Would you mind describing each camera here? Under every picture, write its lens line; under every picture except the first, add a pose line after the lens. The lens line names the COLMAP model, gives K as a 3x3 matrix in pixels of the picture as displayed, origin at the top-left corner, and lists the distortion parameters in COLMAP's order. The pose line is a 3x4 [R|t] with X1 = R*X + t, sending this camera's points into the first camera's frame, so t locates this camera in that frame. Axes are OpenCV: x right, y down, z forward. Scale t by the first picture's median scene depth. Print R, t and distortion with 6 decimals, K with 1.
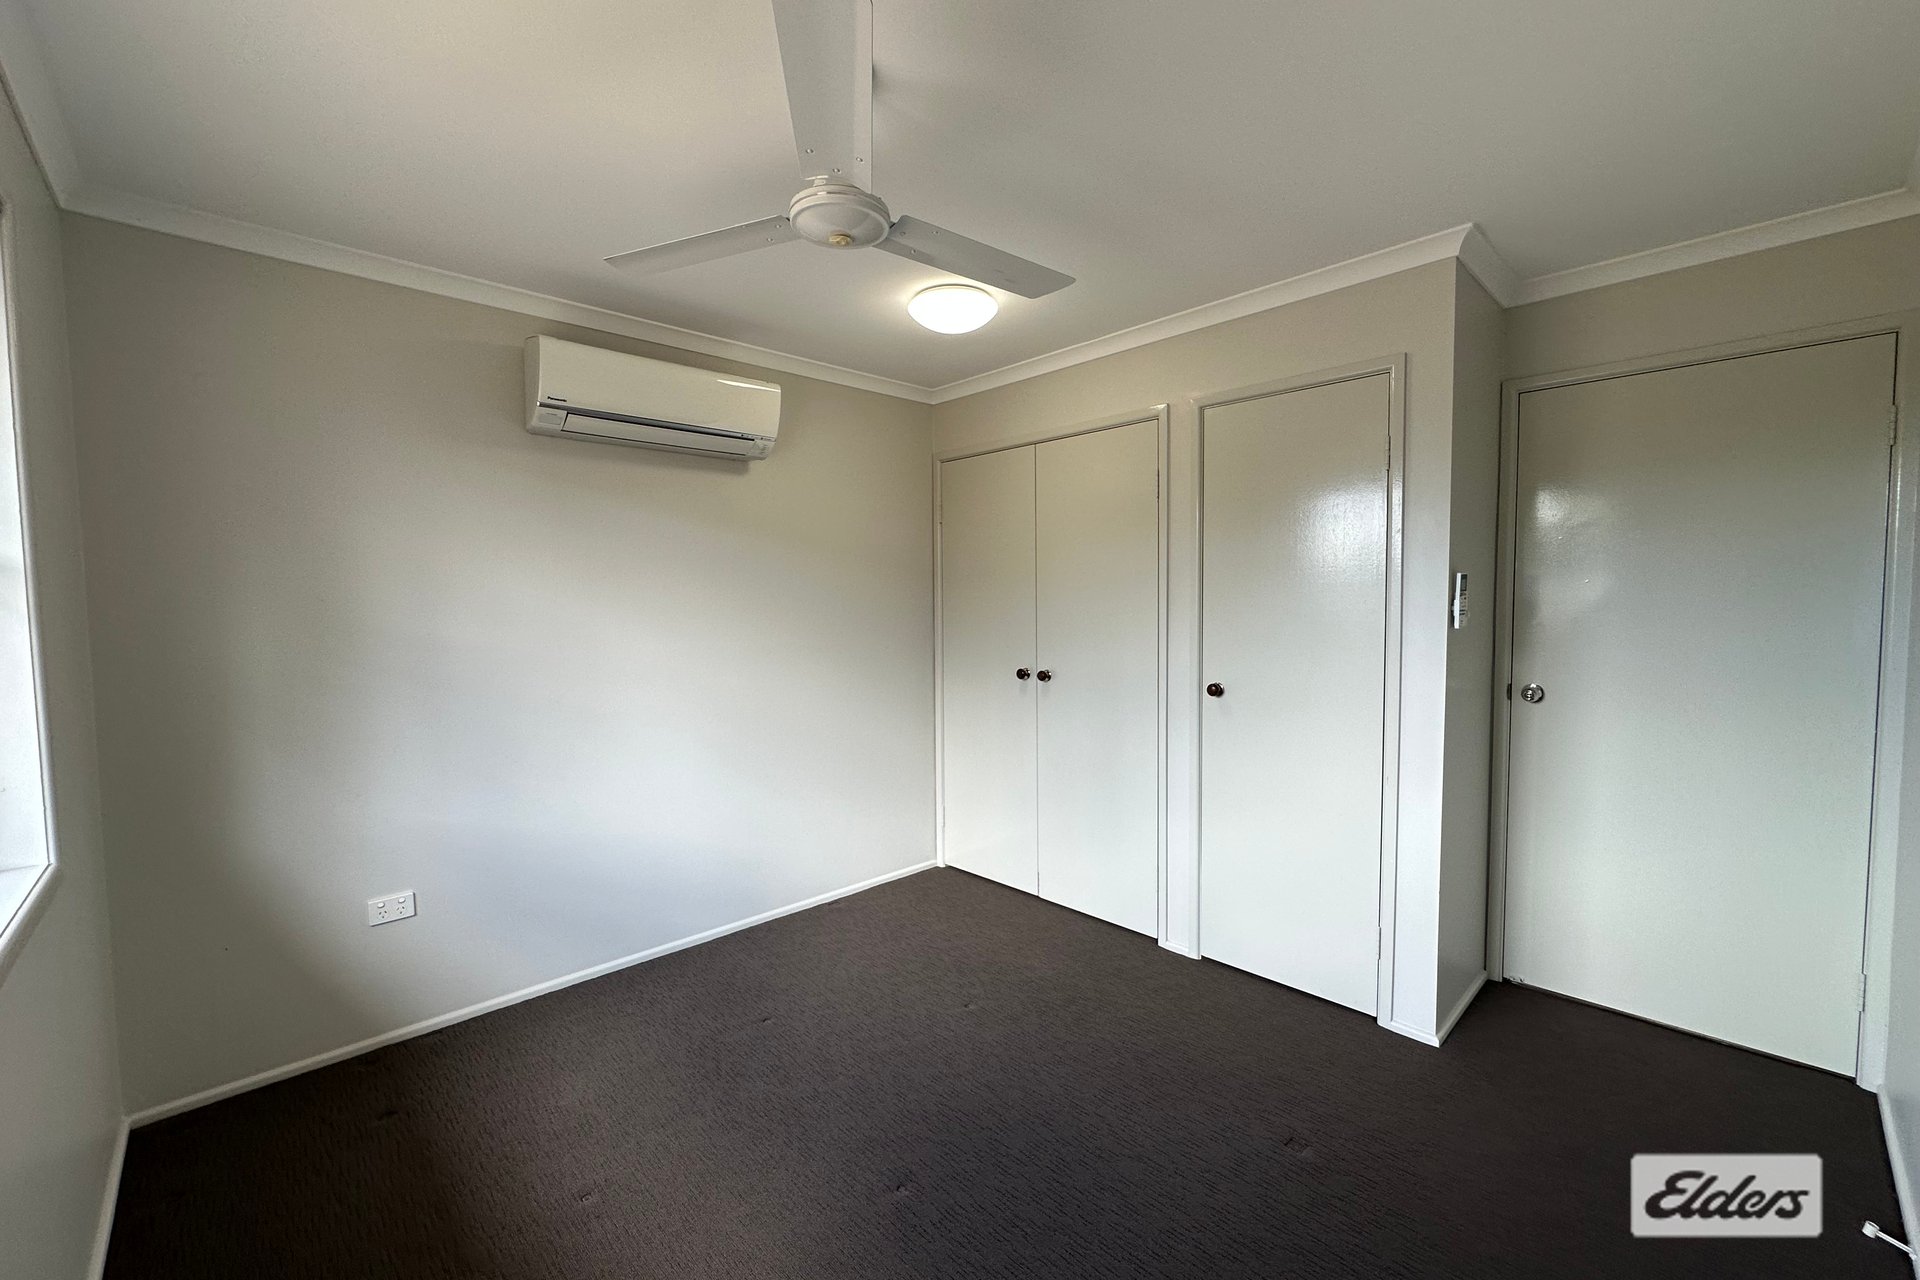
lens RADIAL K [[758.7, 0, 960.0], [0, 758.7, 640.0], [0, 0, 1]] dist [-0.002579, 0.000013]
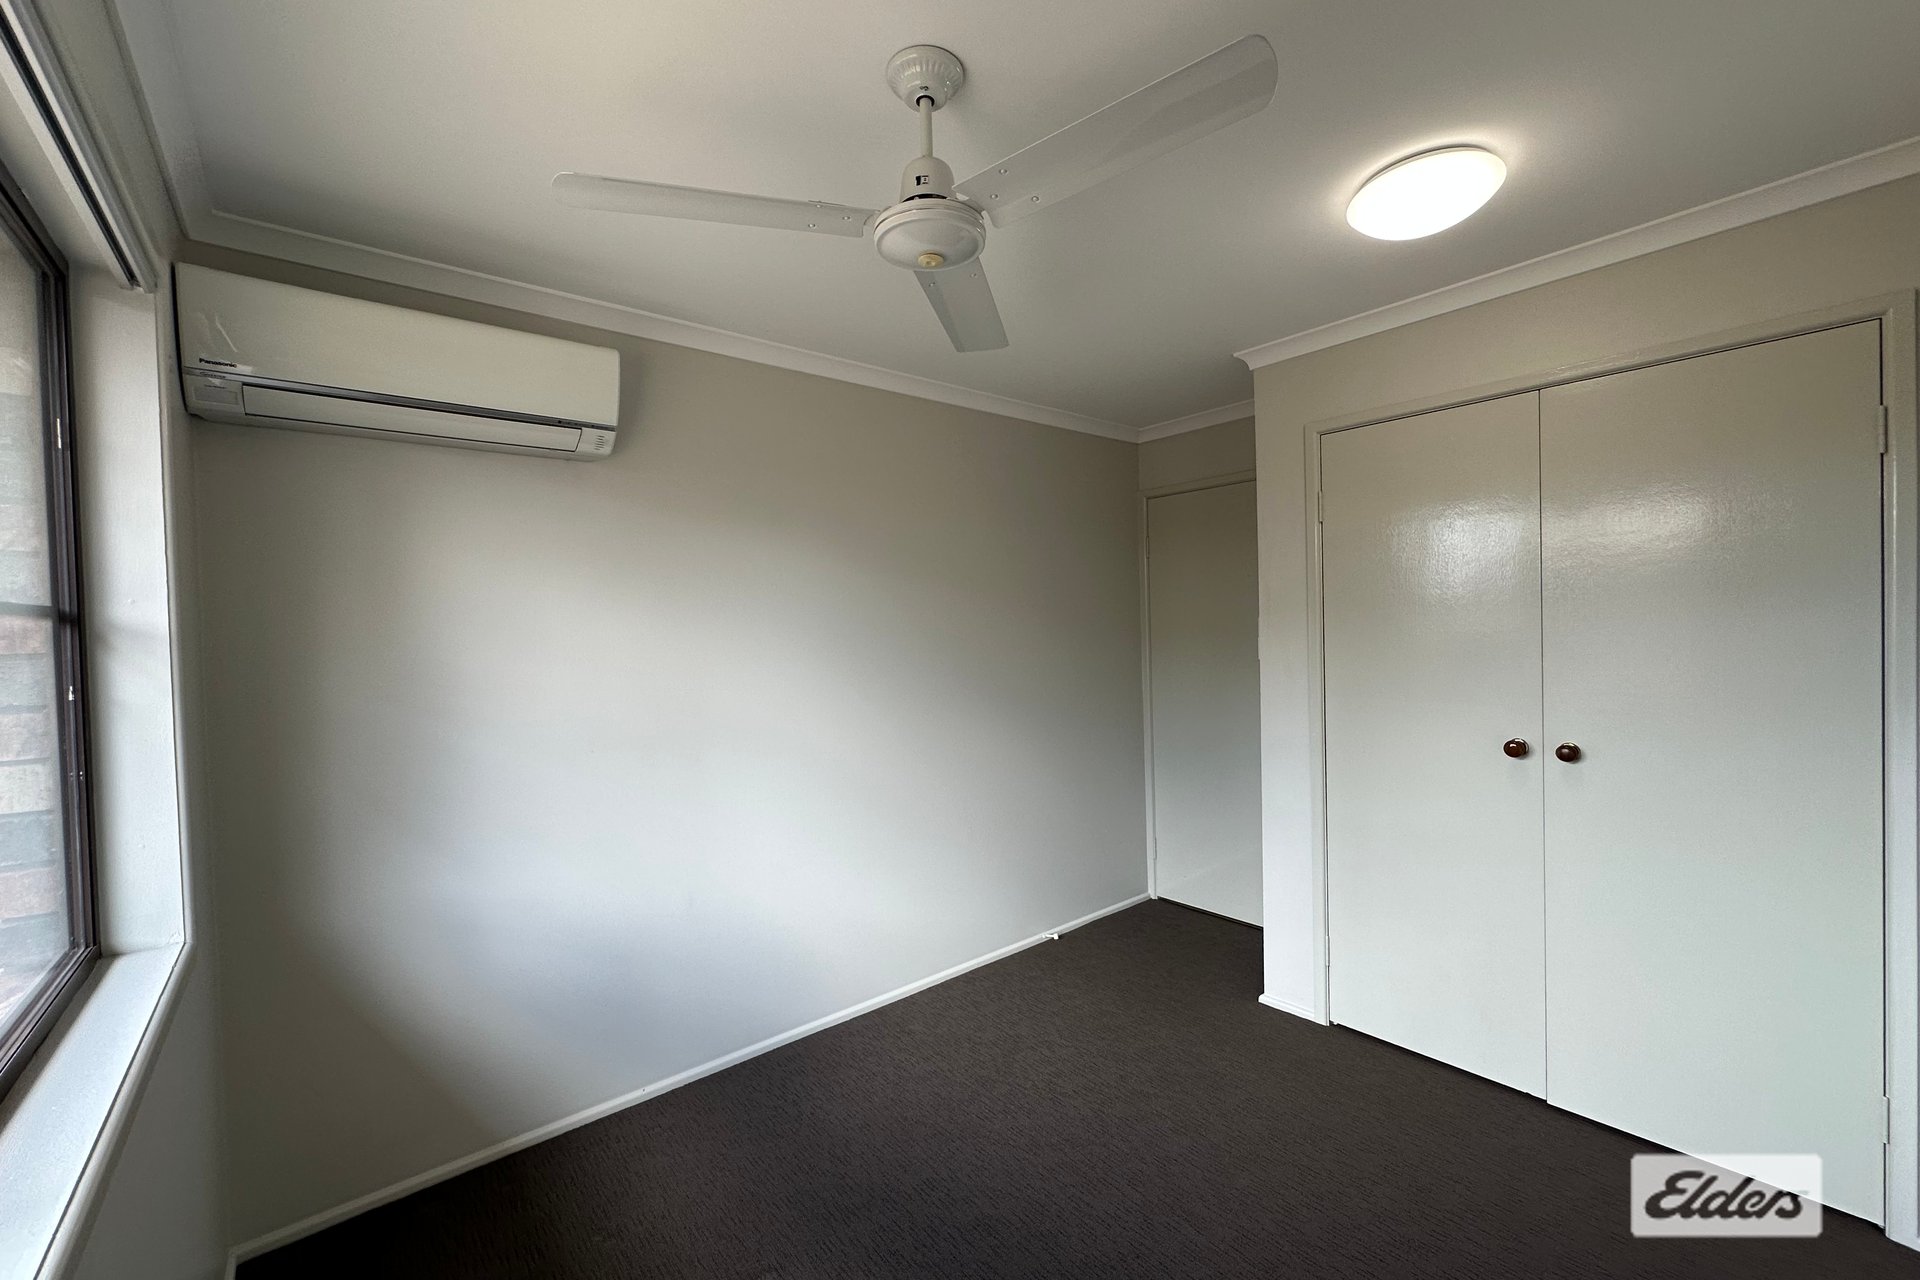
lens RADIAL K [[757.7, 0, 962.9], [0, 757.7, 666.1], [0, 0, 1]] dist [-0.018186, 0.000005]
pose [[0.997784, 0.003482, -0.066444, -0.201503], [-0.004018, 0.999960, -0.007937, -0.010971], [0.066414, 0.008186, 0.997759, 0.192629]]
